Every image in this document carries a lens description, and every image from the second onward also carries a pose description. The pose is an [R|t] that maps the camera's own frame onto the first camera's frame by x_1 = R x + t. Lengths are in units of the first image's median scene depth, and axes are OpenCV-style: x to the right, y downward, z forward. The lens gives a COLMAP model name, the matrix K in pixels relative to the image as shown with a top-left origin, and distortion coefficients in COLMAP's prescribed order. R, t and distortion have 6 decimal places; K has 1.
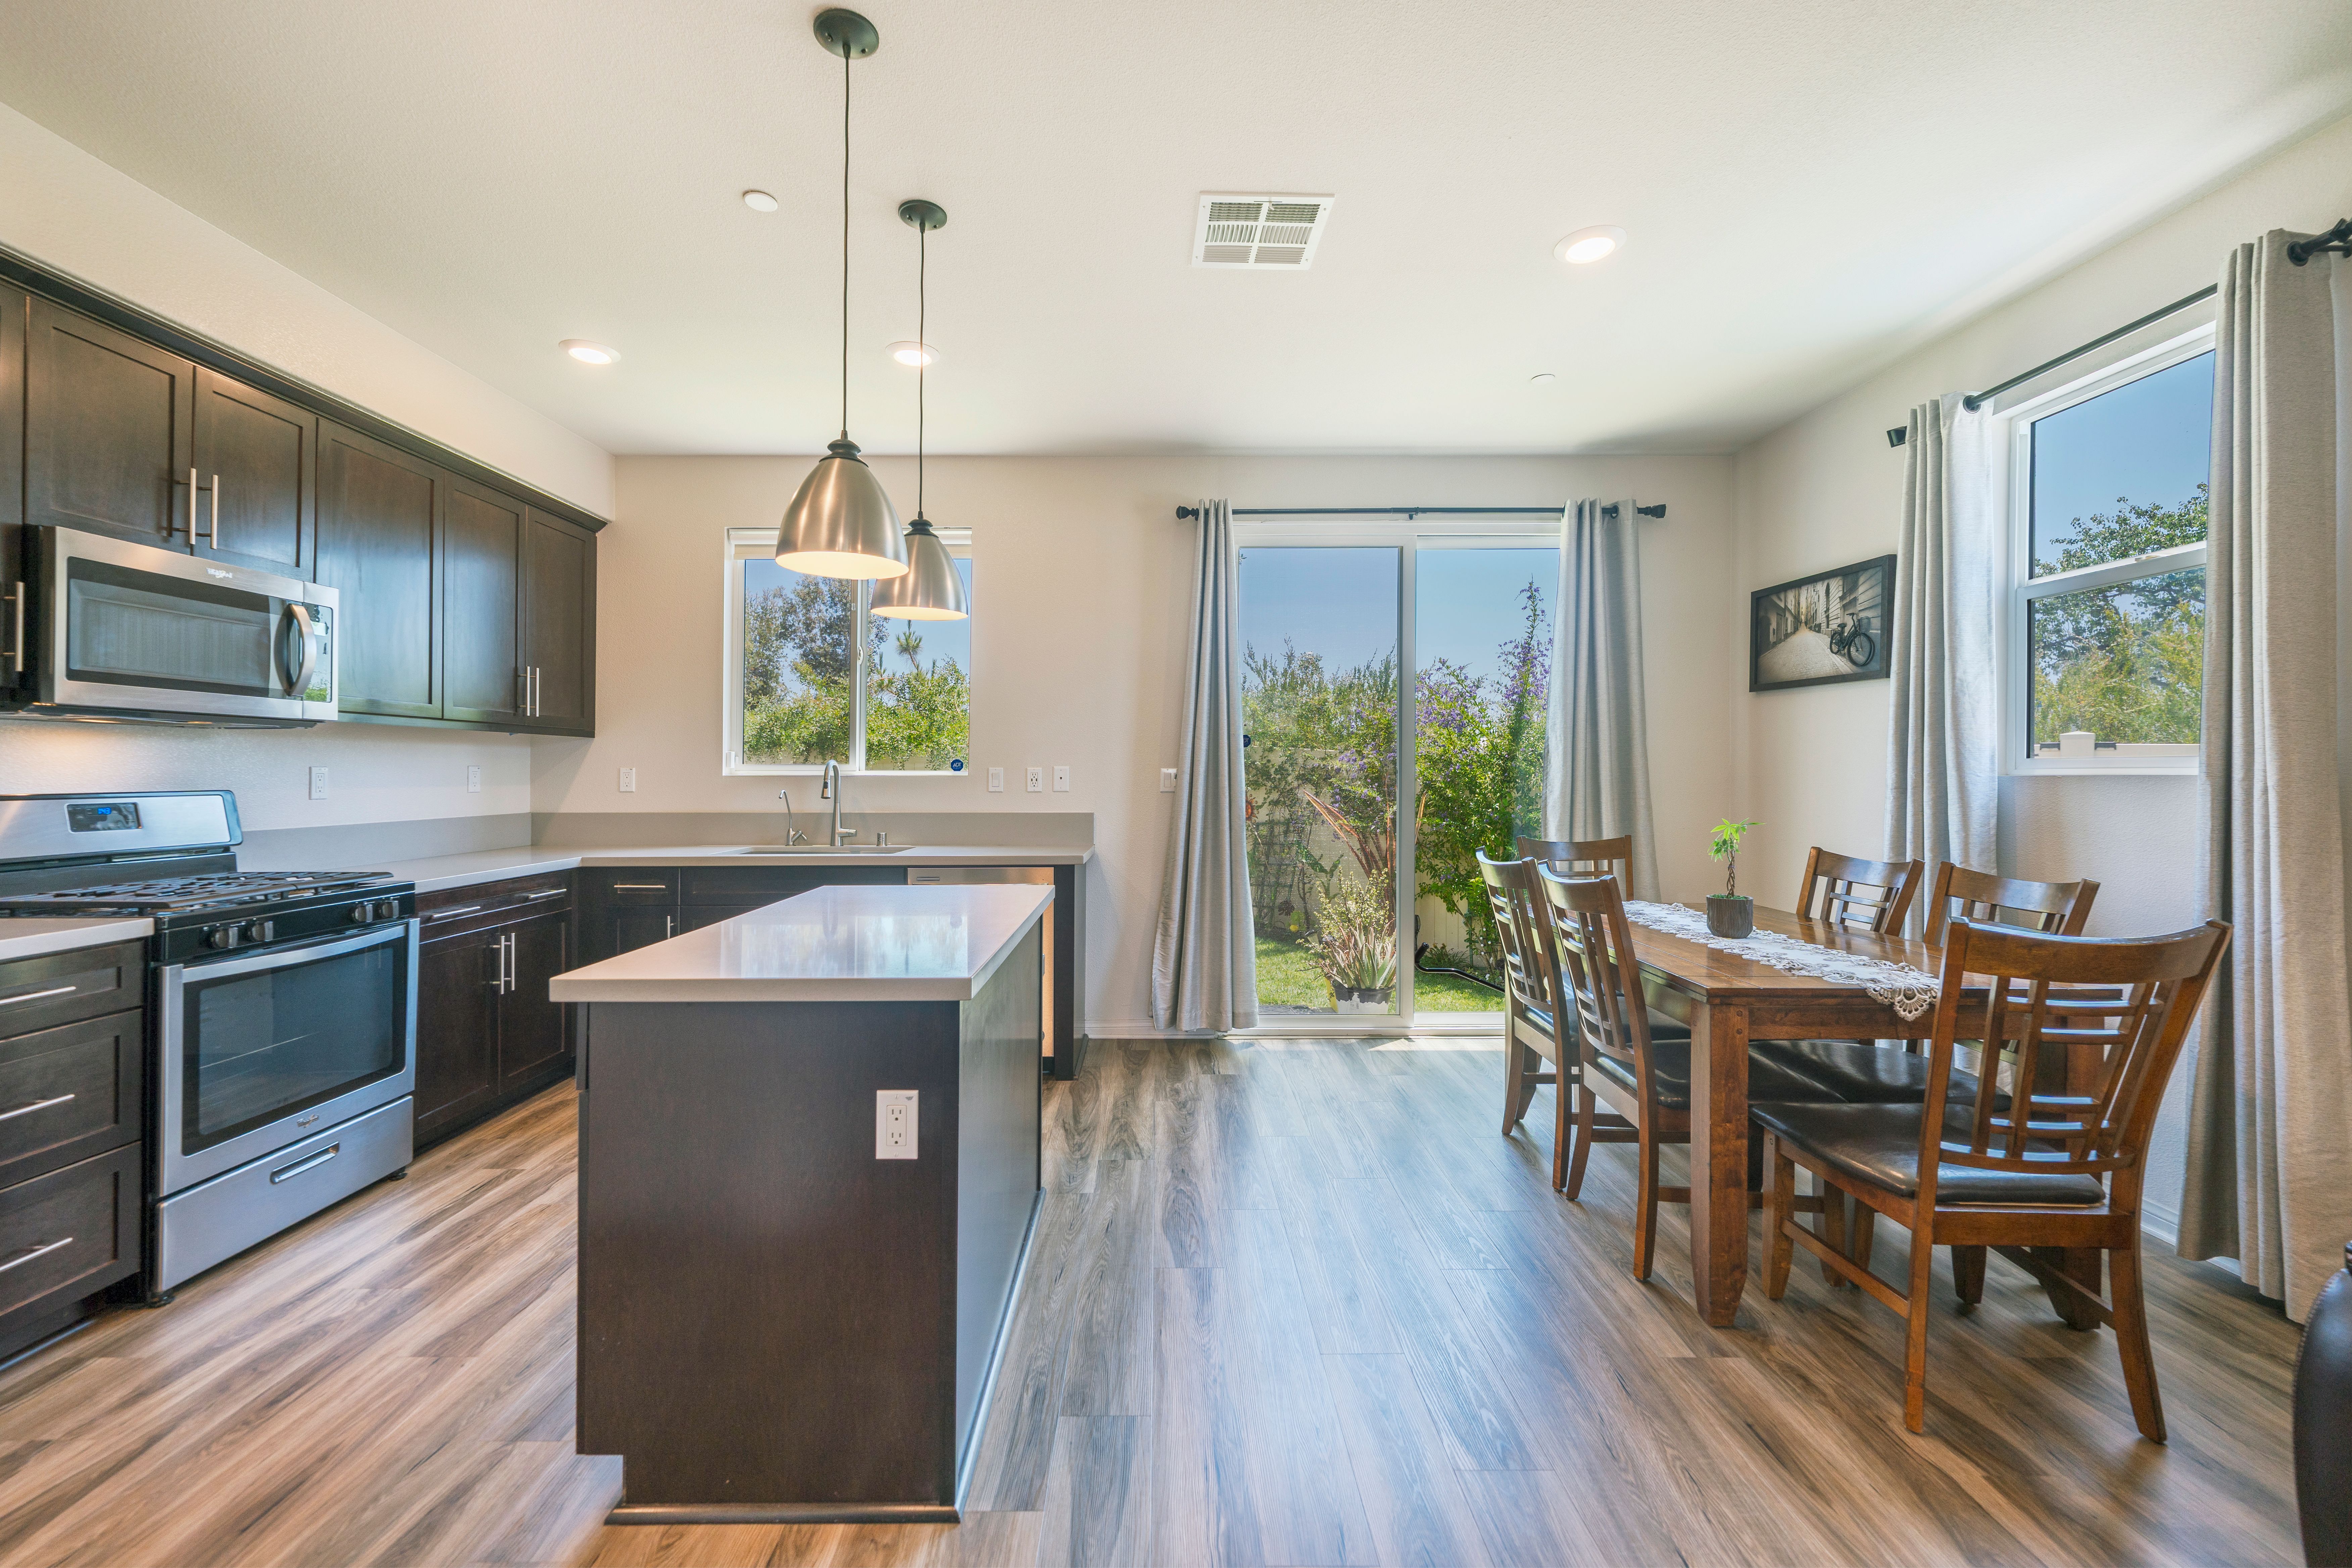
lens RADIAL K [[952.9, 0, 1142.4], [0, 952.9, 762.9], [0, 0, 1]] dist [-0.001710, -0.000022]
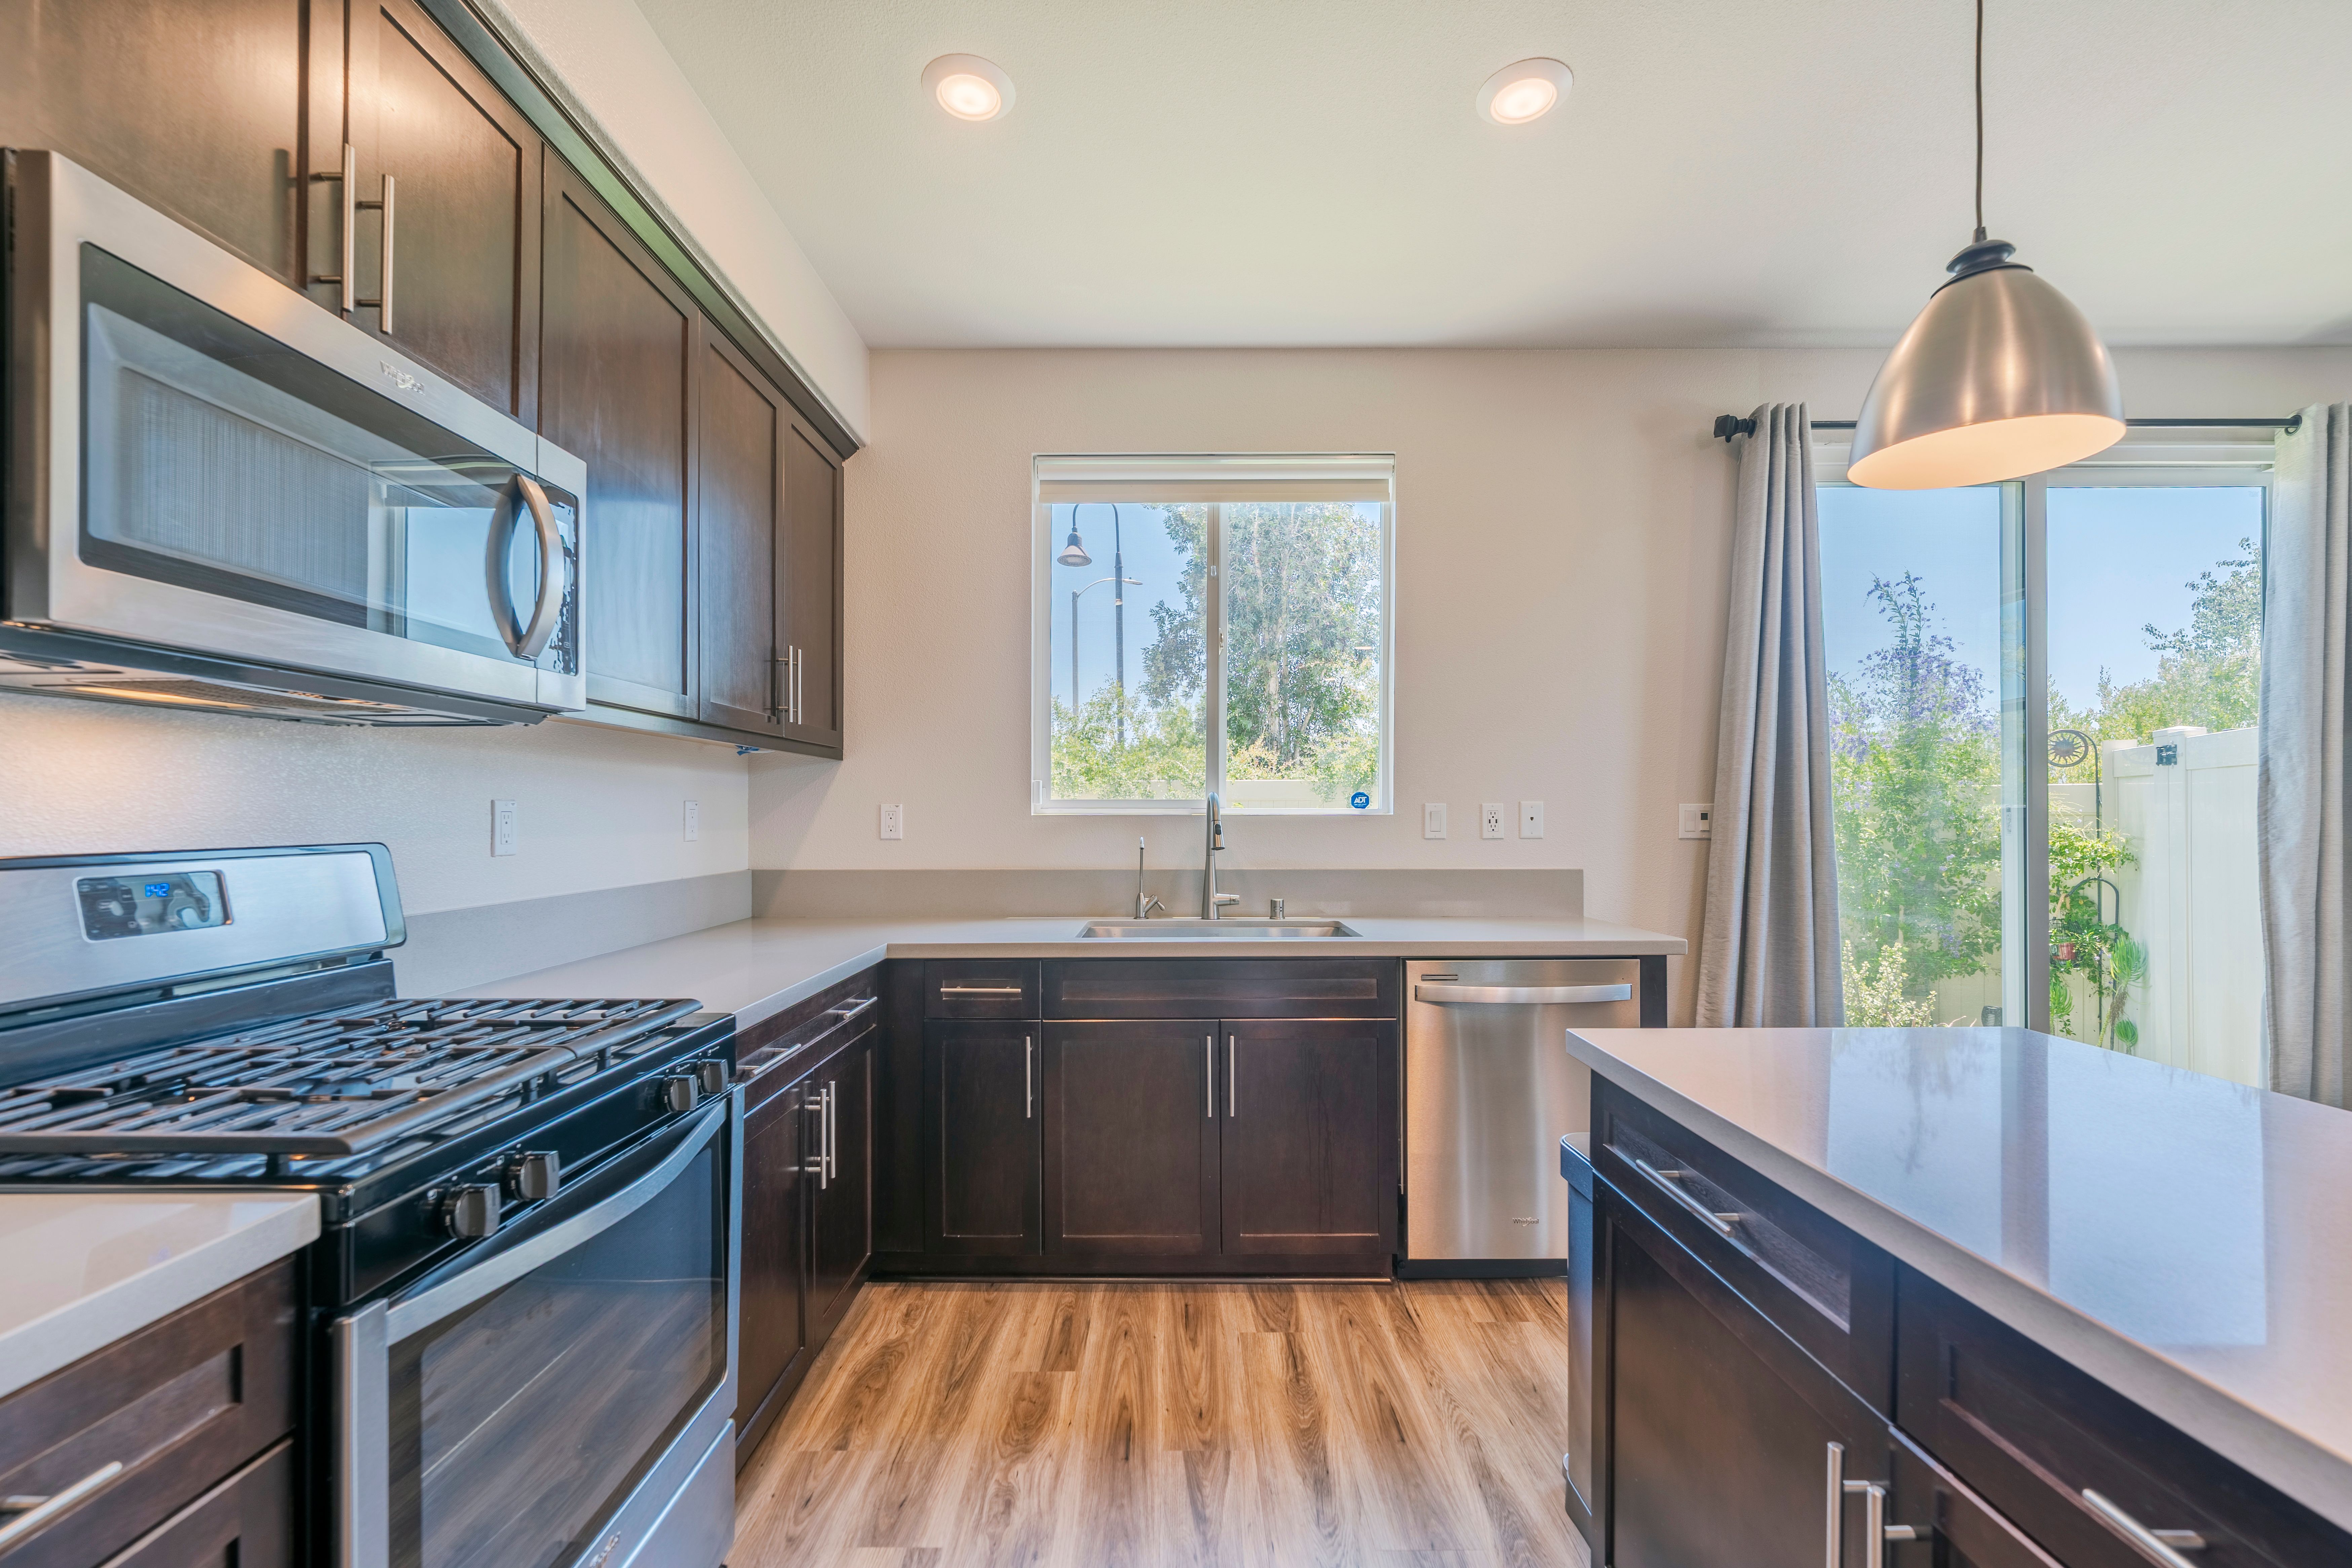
lens RADIAL K [[966.9, 0, 1175.9], [0, 966.9, 808.0], [0, 0, 1]] dist [-0.008240, -0.000373]
pose [[0.999895, -0.001540, 0.014425, -0.543036], [0.001468, 0.999986, 0.005024, 0.007756], [-0.014433, -0.005002, 0.999883, 0.474985]]
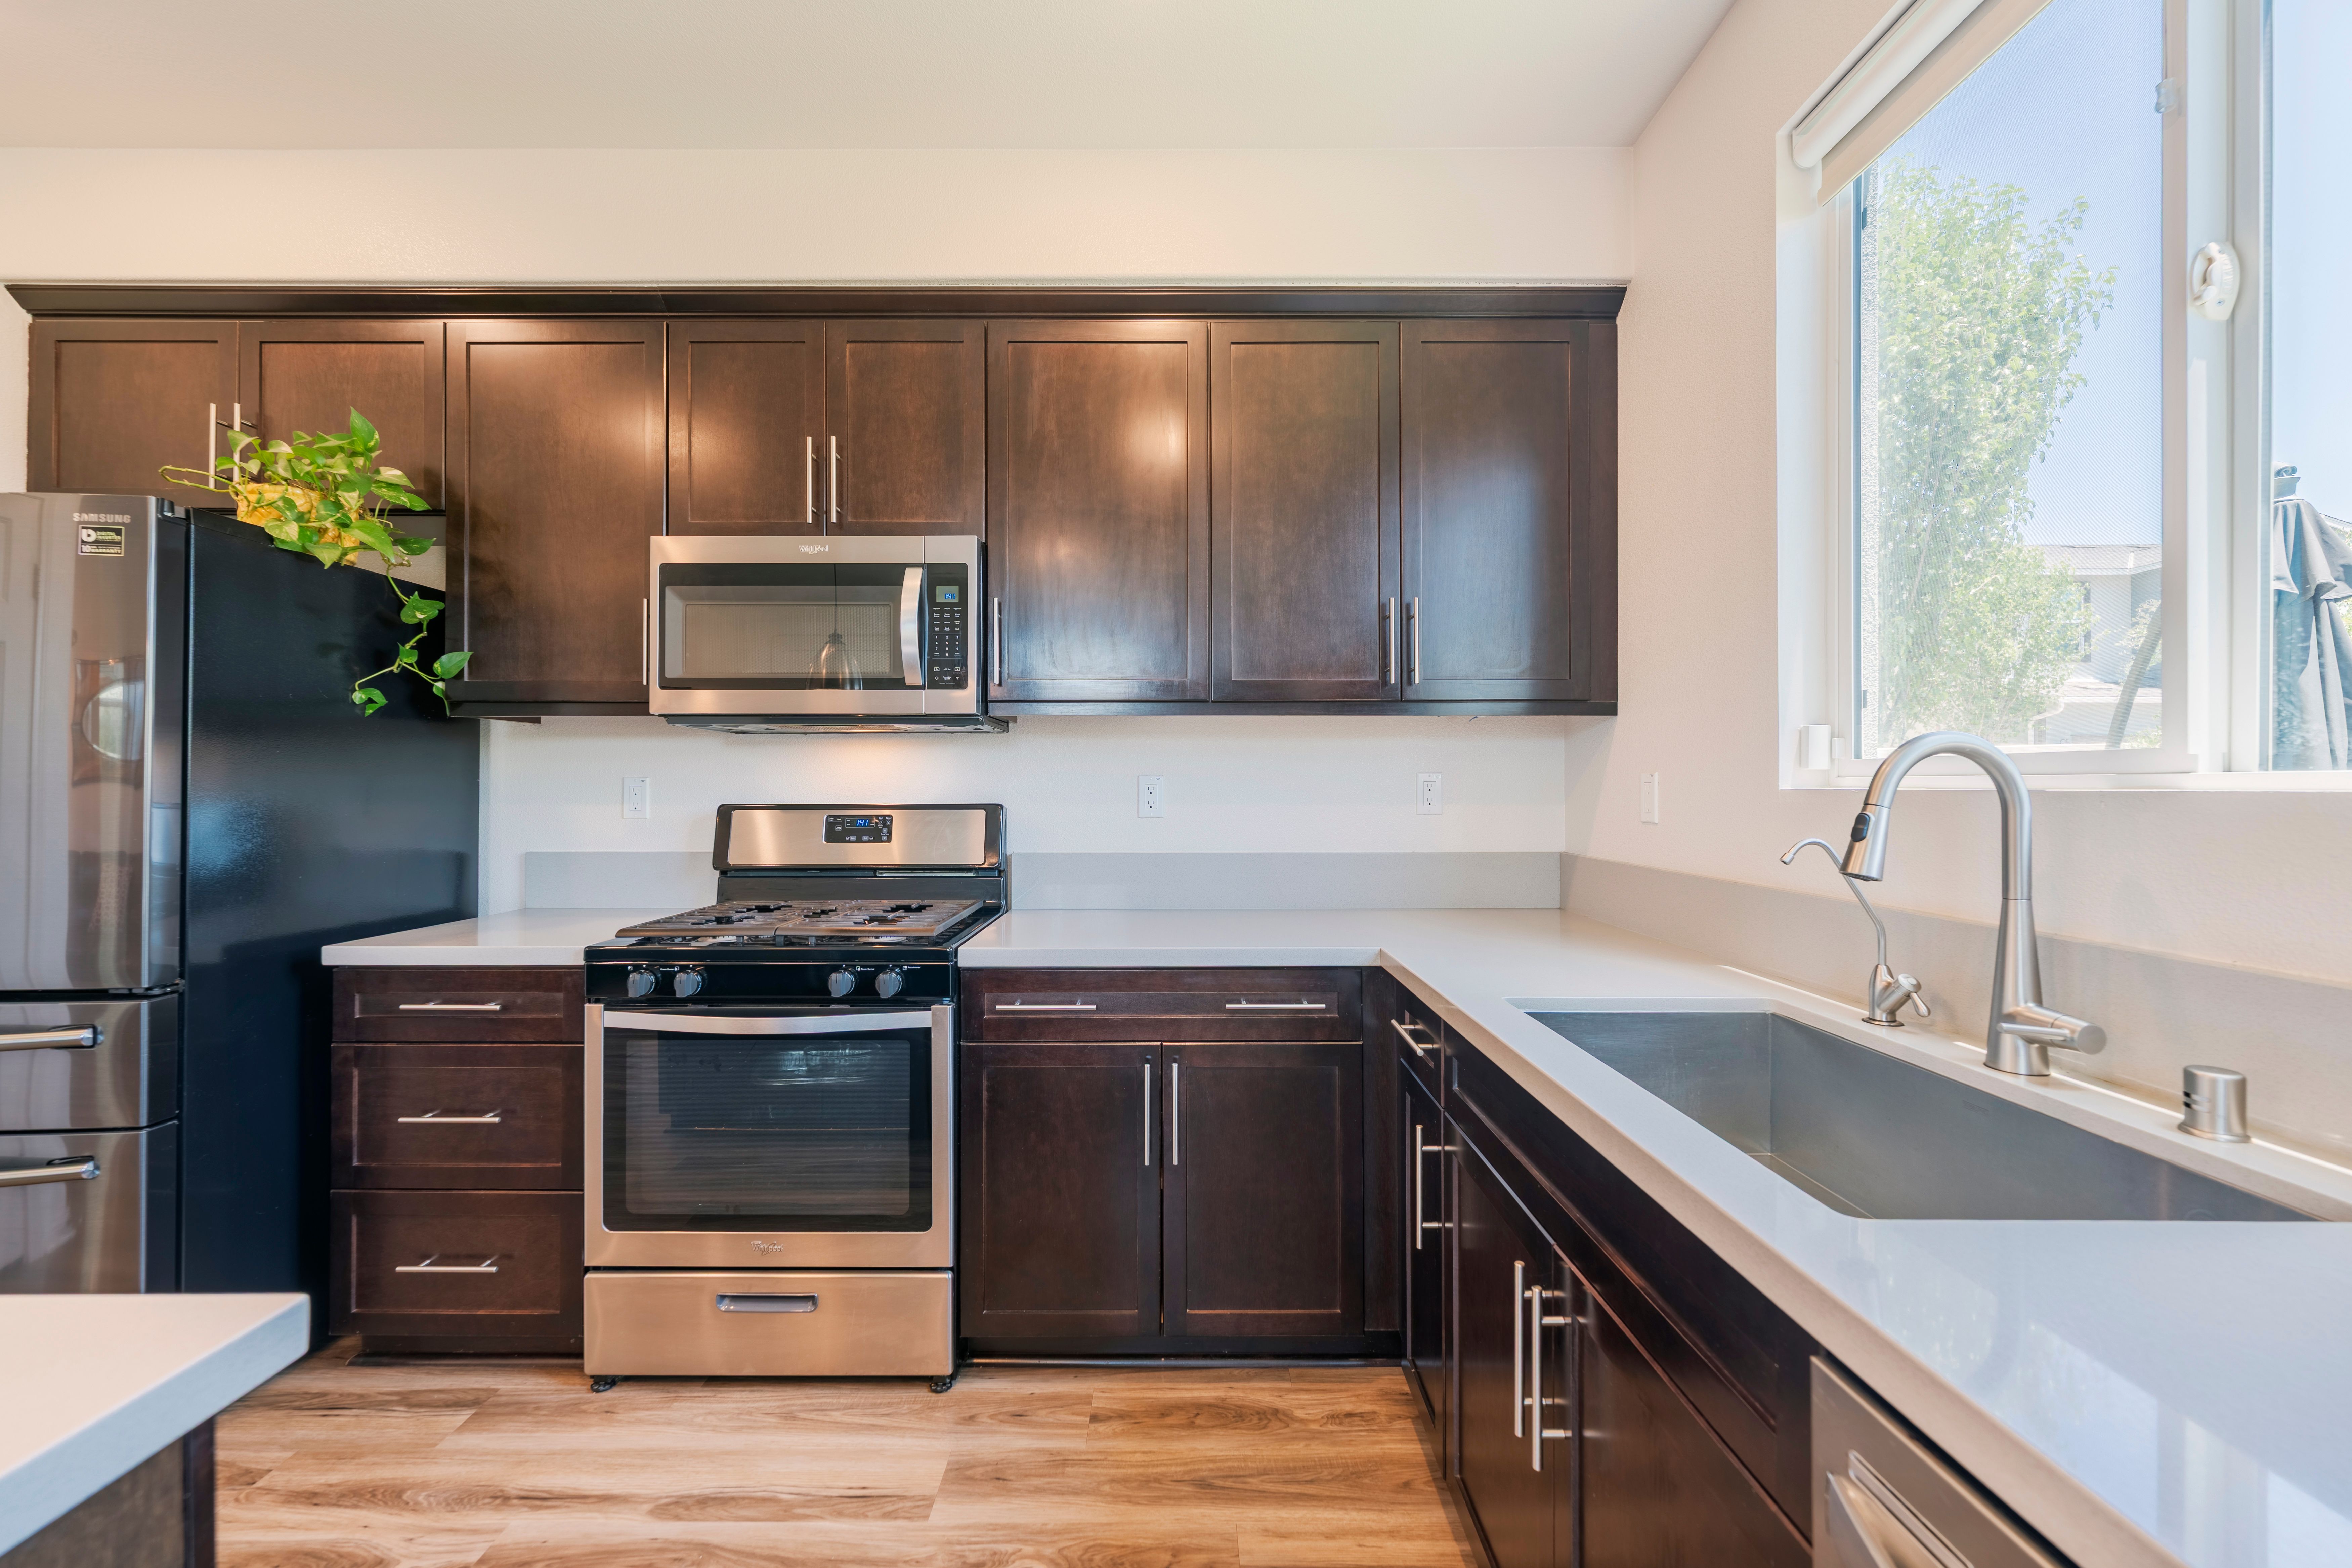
lens RADIAL K [[942.8, 0, 1173.9], [0, 942.8, 778.7], [0, 0, 1]] dist [-0.000081, -0.000101]
pose [[0.019341, -0.009909, -0.999764, -0.112128], [0.009419, 0.999908, -0.009728, 0.015759], [0.999769, -0.009228, 0.019433, 1.178168]]
